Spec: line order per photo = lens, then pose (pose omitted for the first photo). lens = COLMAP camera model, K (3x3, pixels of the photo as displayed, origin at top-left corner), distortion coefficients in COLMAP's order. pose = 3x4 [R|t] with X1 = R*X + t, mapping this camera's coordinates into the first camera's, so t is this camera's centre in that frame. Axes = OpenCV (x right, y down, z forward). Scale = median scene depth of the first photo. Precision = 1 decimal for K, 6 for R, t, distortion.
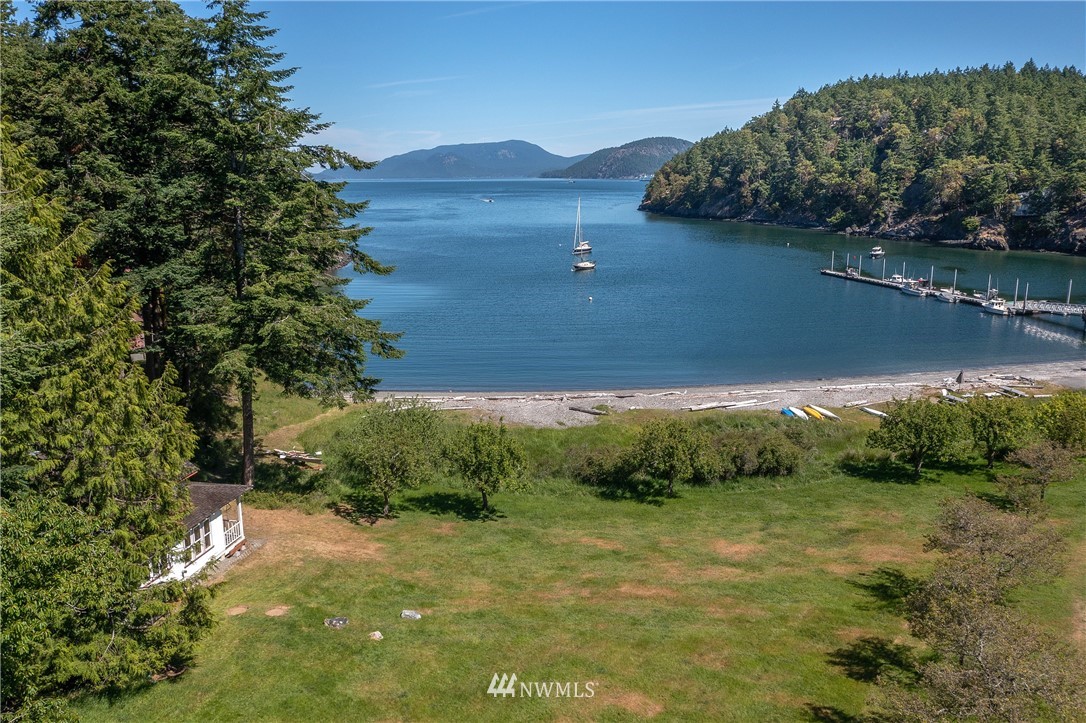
lens RADIAL K [[908.3, 0, 543.2], [0, 908.3, 359.6], [0, 0, 1]] dist [0.010228, 0.015454]
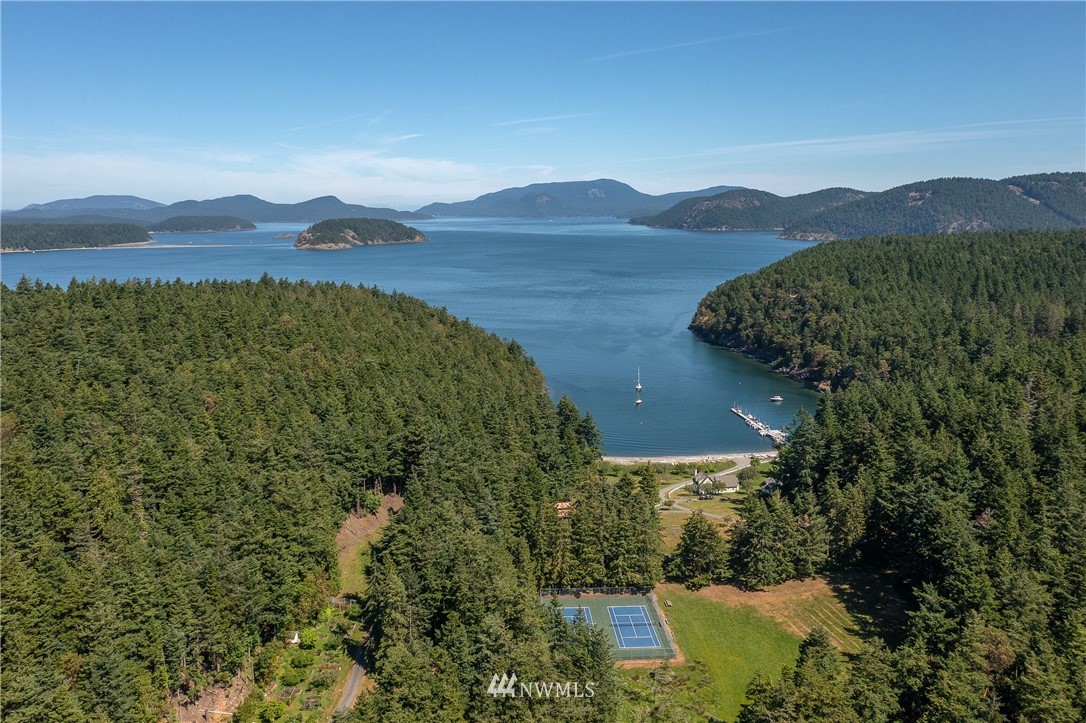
lens RADIAL K [[908.3, 0, 542.5], [0, 908.3, 361.5], [0, 0, 1]] dist [0.010228, 0.015454]
pose [[0.995268, 0.024421, -0.094047, 0.000554], [-0.027385, 0.999164, -0.030352, -0.071573], [0.093228, 0.032784, 0.995105, -0.885804]]
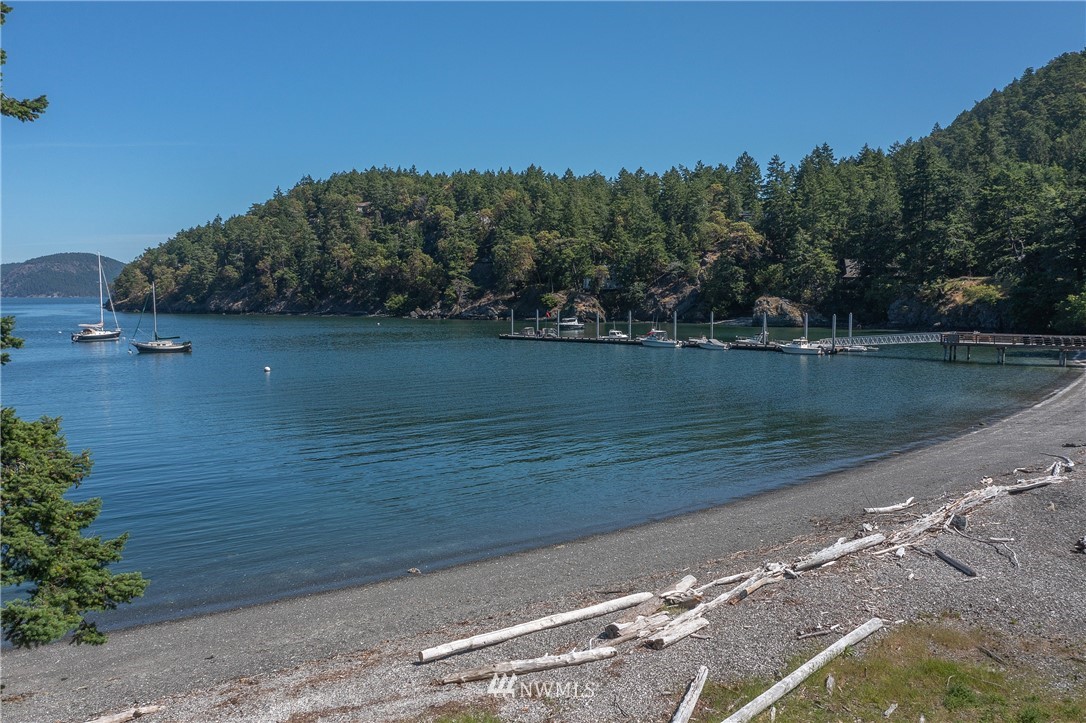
lens RADIAL K [[908.3, 0, 545.0], [0, 908.3, 366.3], [0, 0, 1]] dist [0.010228, 0.015454]
pose [[0.823501, -0.042882, 0.565692, -0.057676], [0.112734, 0.989623, -0.089094, 0.003221], [-0.556002, 0.137142, 0.819789, 0.166560]]
